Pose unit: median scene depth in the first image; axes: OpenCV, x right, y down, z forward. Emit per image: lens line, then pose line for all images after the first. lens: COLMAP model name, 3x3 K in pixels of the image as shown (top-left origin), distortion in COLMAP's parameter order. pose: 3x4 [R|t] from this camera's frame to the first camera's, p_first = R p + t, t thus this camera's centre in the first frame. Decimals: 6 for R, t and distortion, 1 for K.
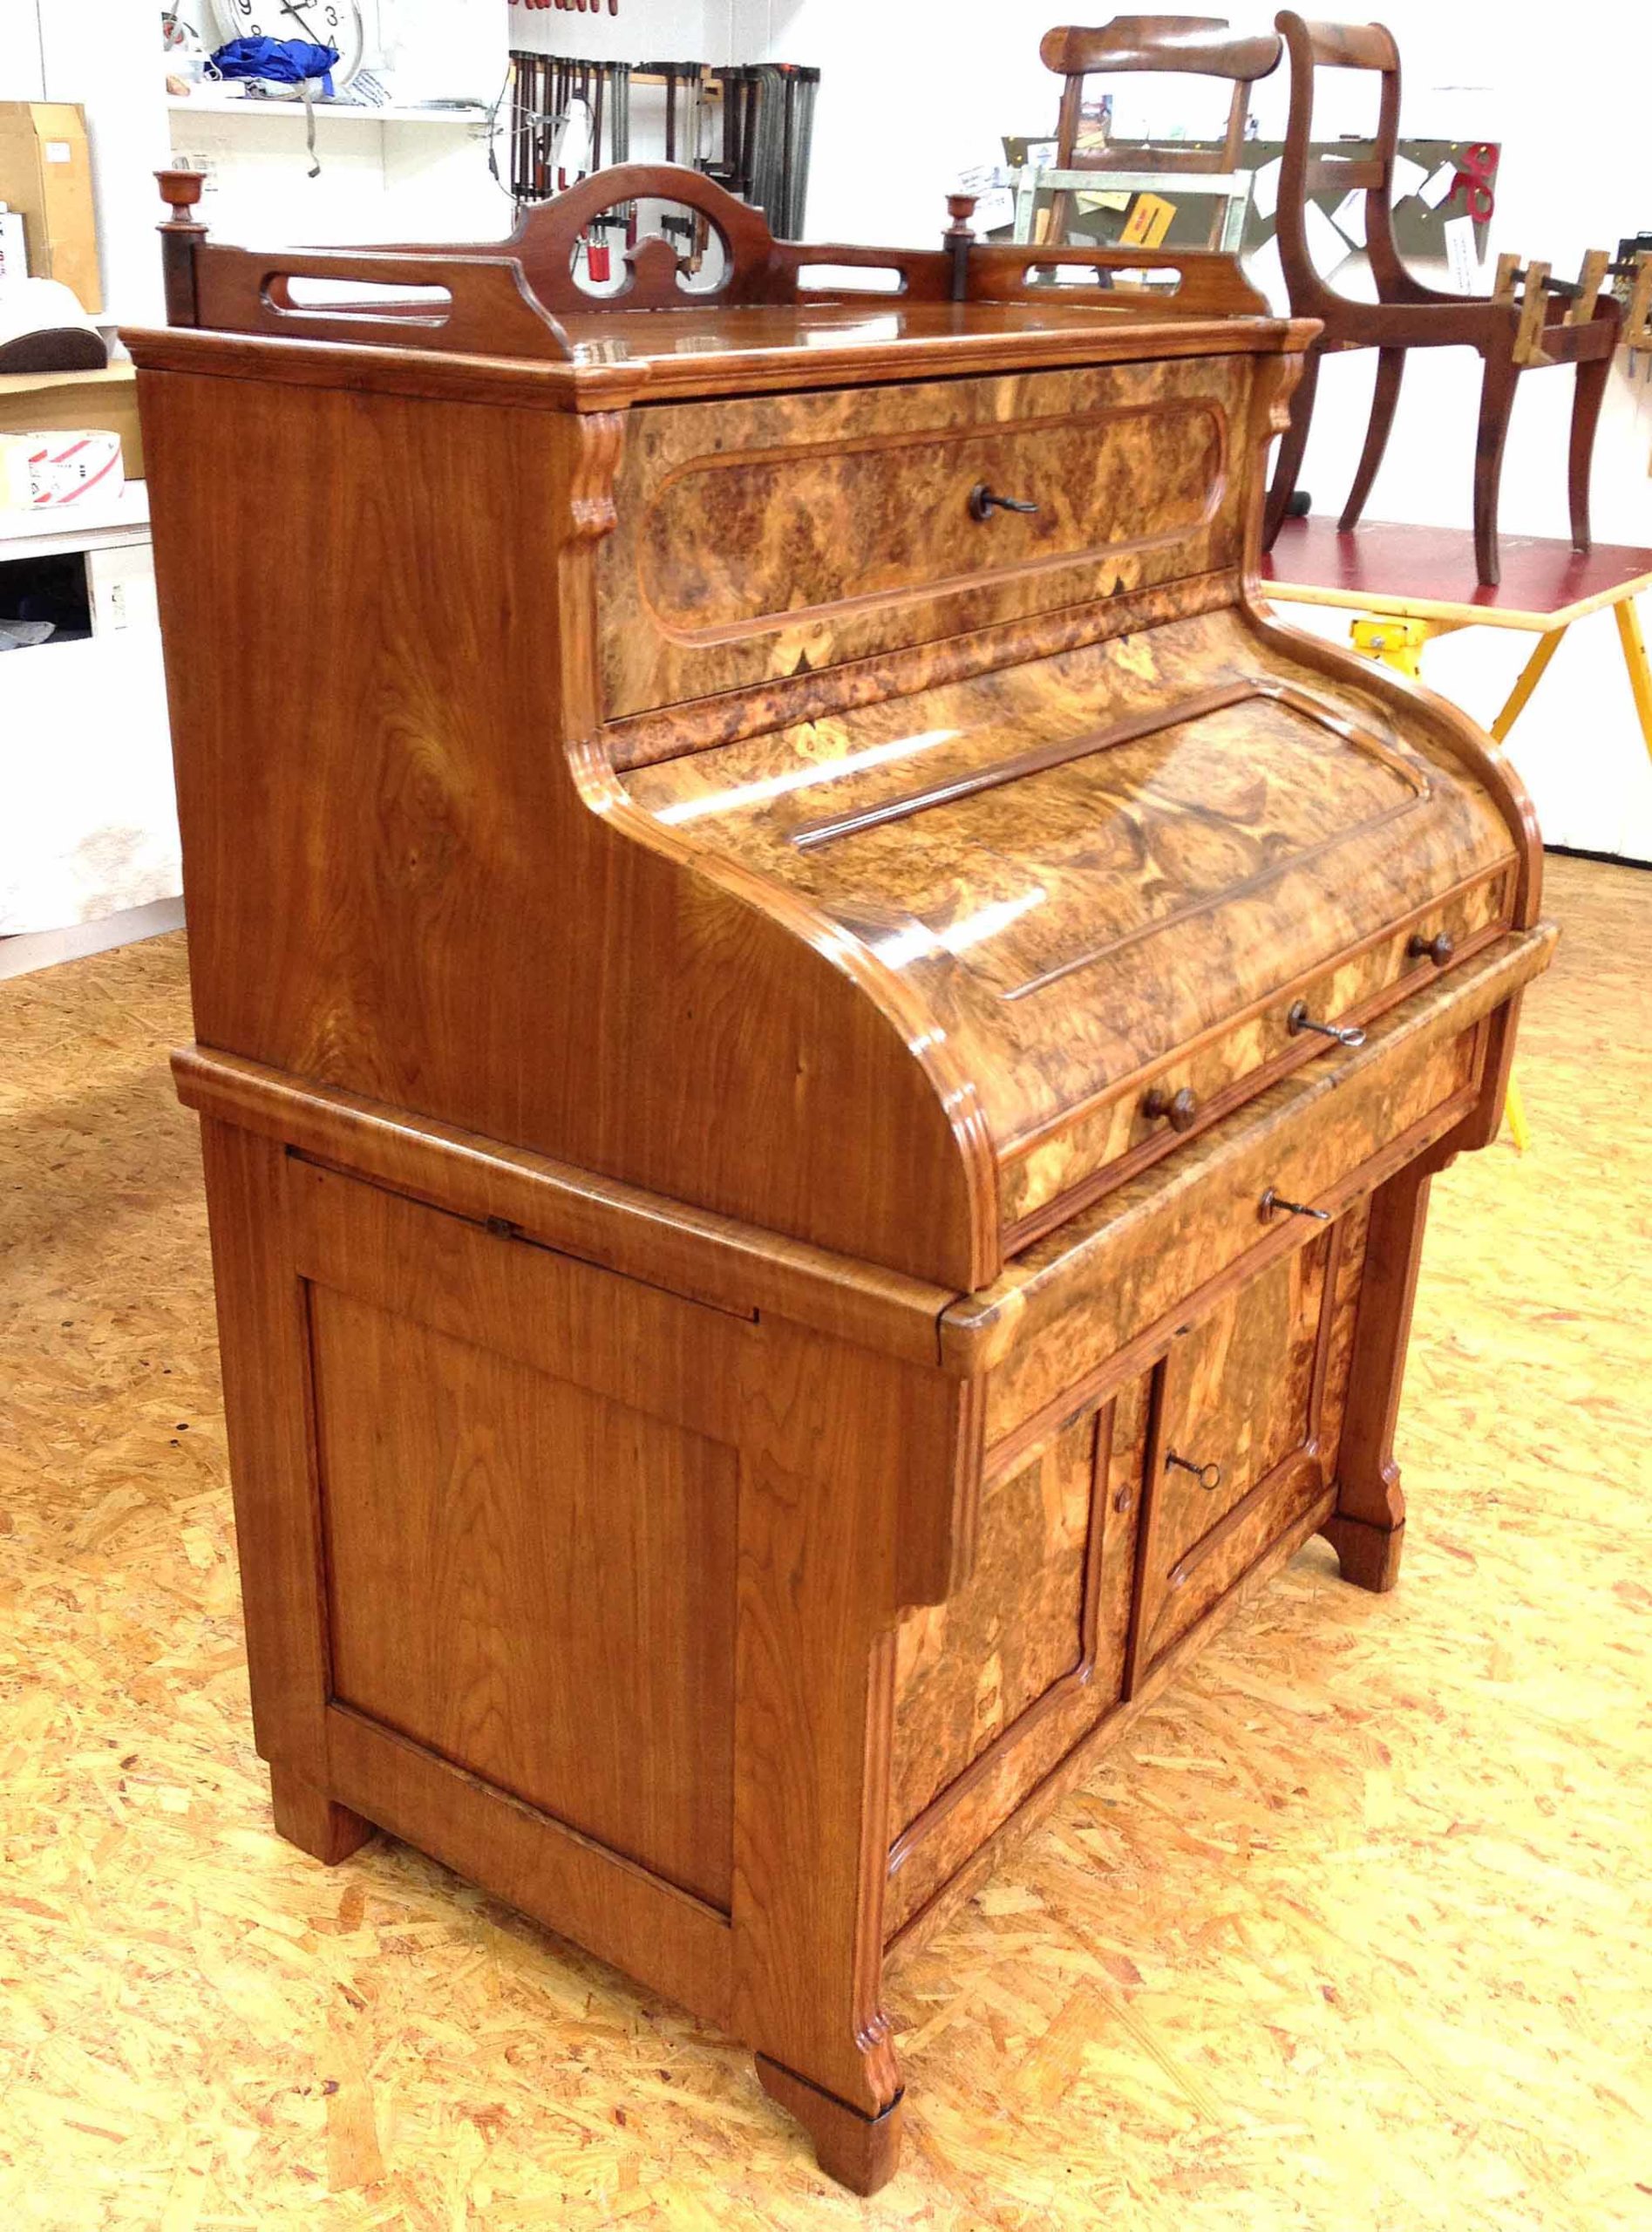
lens RADIAL K [[2267.8, 0, 825.0], [0, 2267.8, 1115.2], [0, 0, 1]] dist [0.004724, 0.000000]
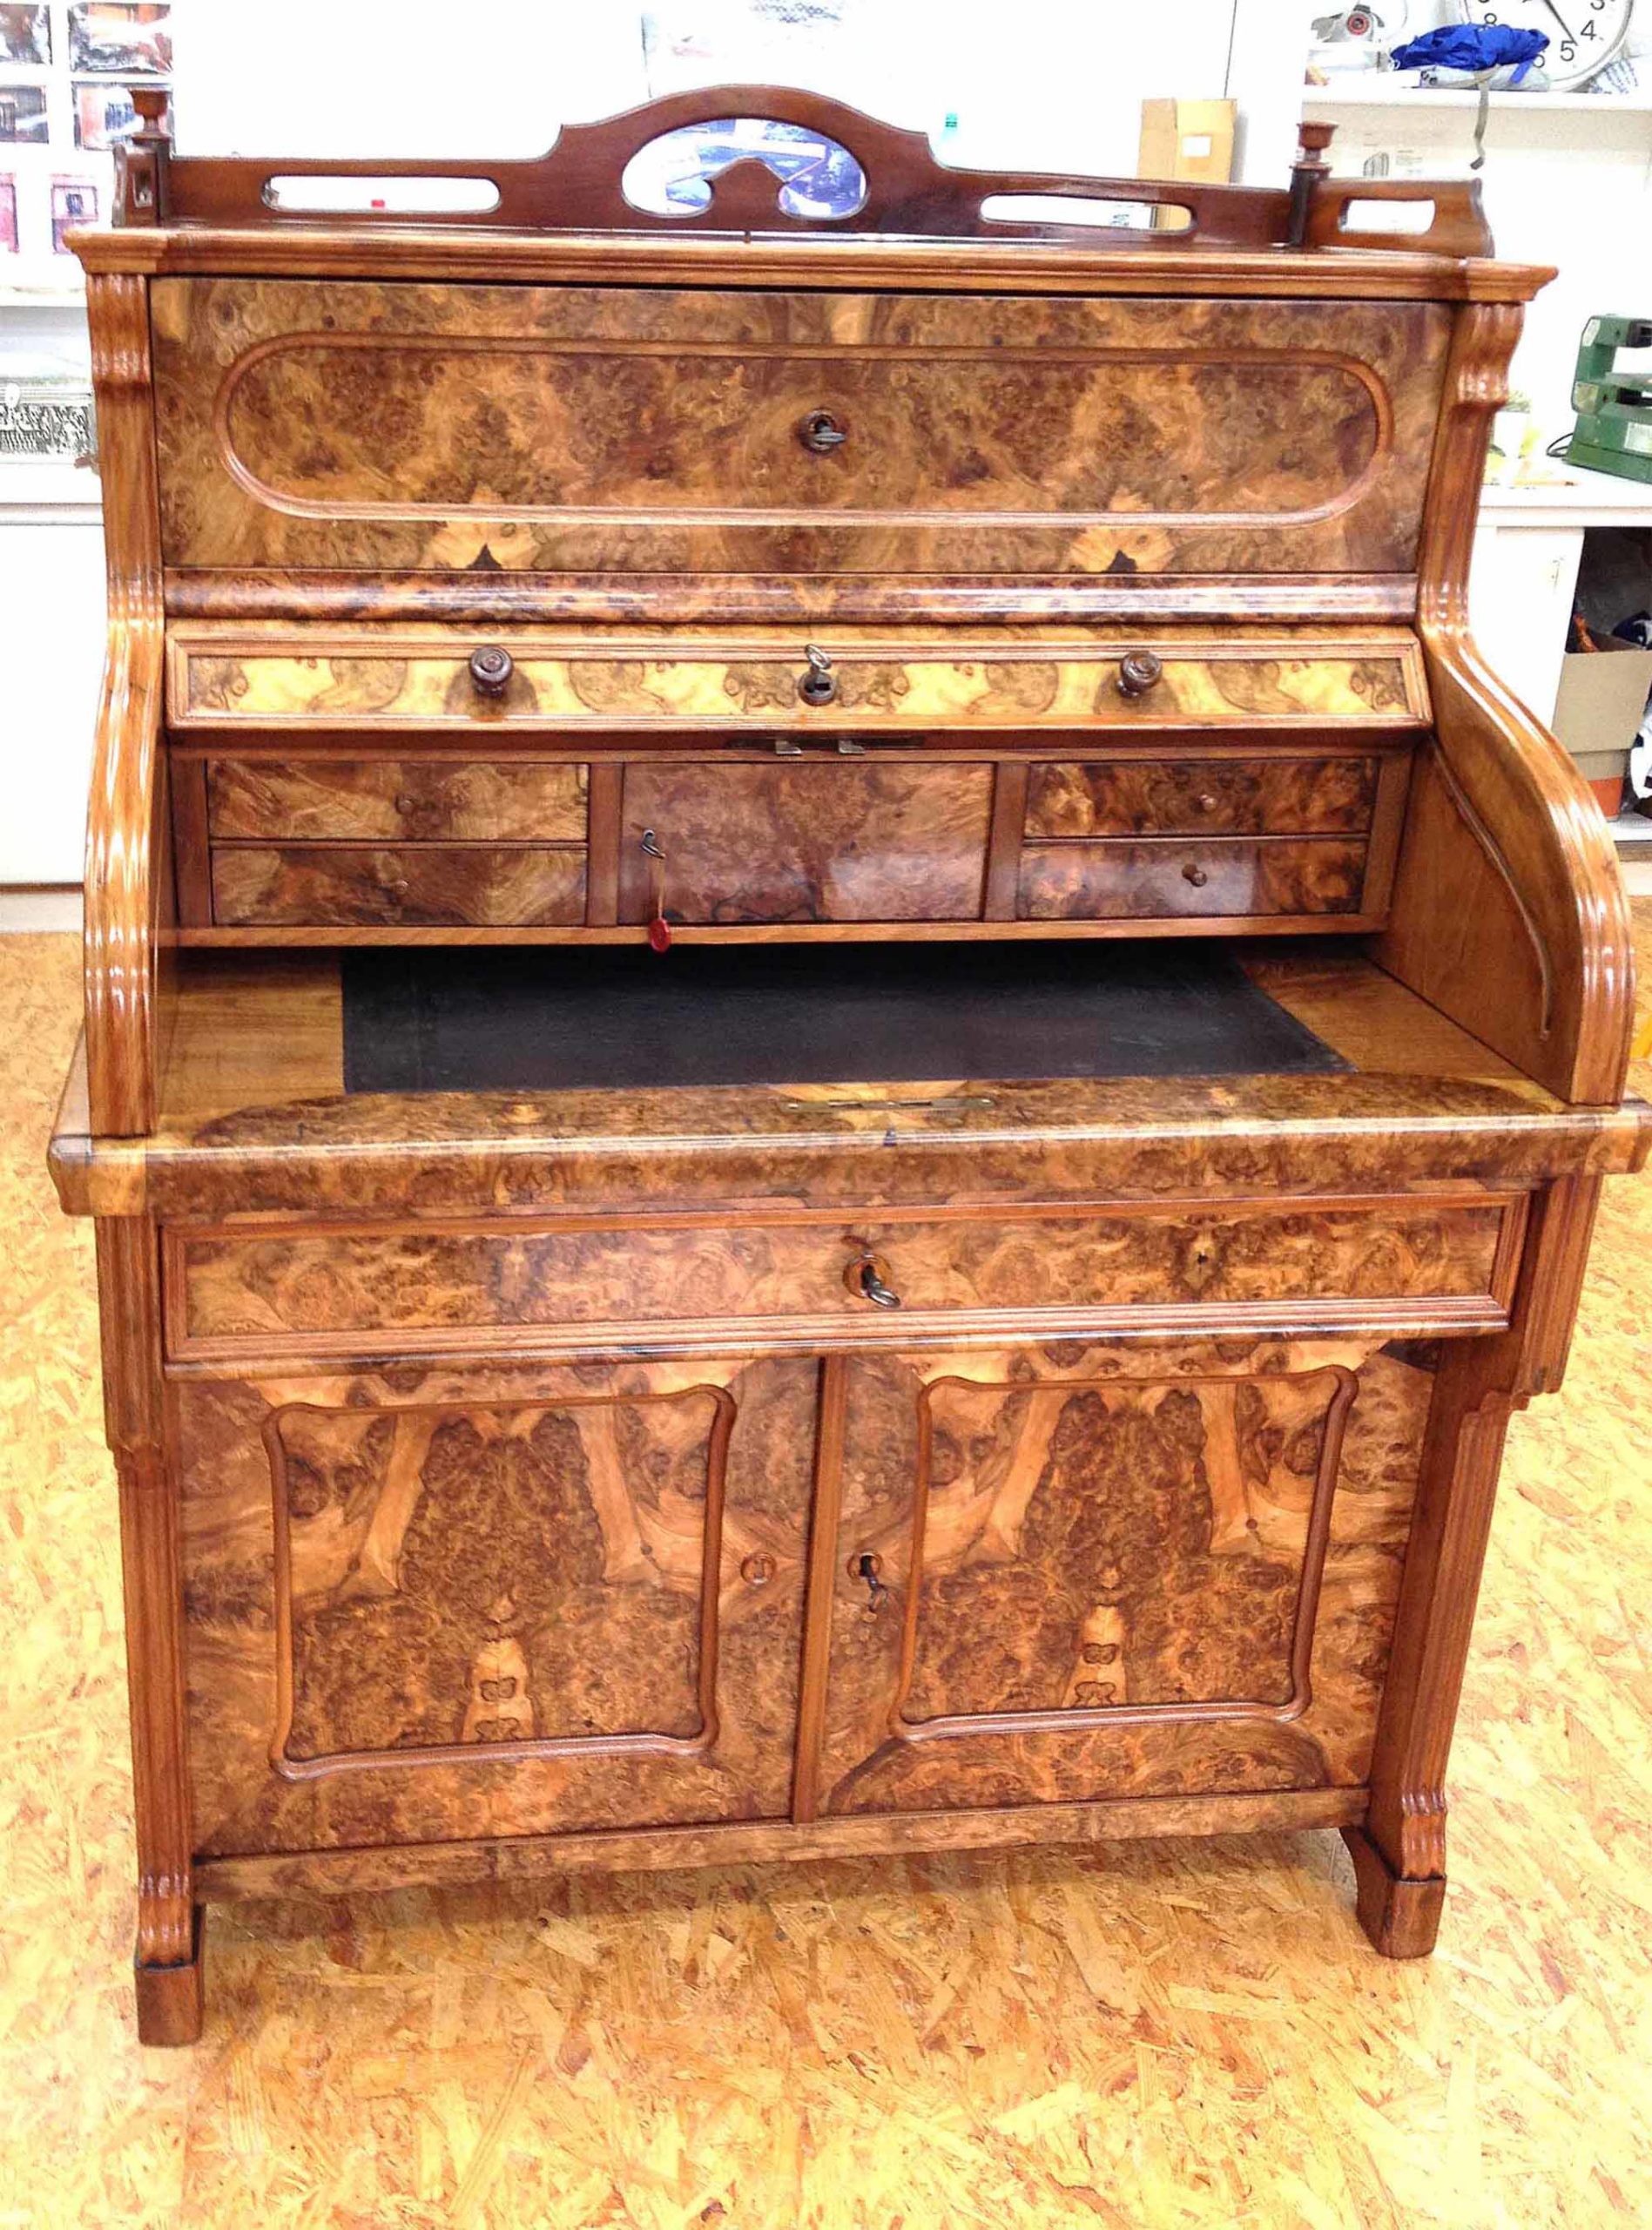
lens RADIAL K [[2438.5, 0, 825.4], [0, 2438.5, 1116.1], [0, 0, 1]] dist [0.011806, 0.000000]
pose [[0.670490, 0.251754, -0.697899, 0.837278], [-0.286818, 0.955488, 0.069121, -0.077391], [0.684236, 0.153825, 0.712853, 0.351908]]
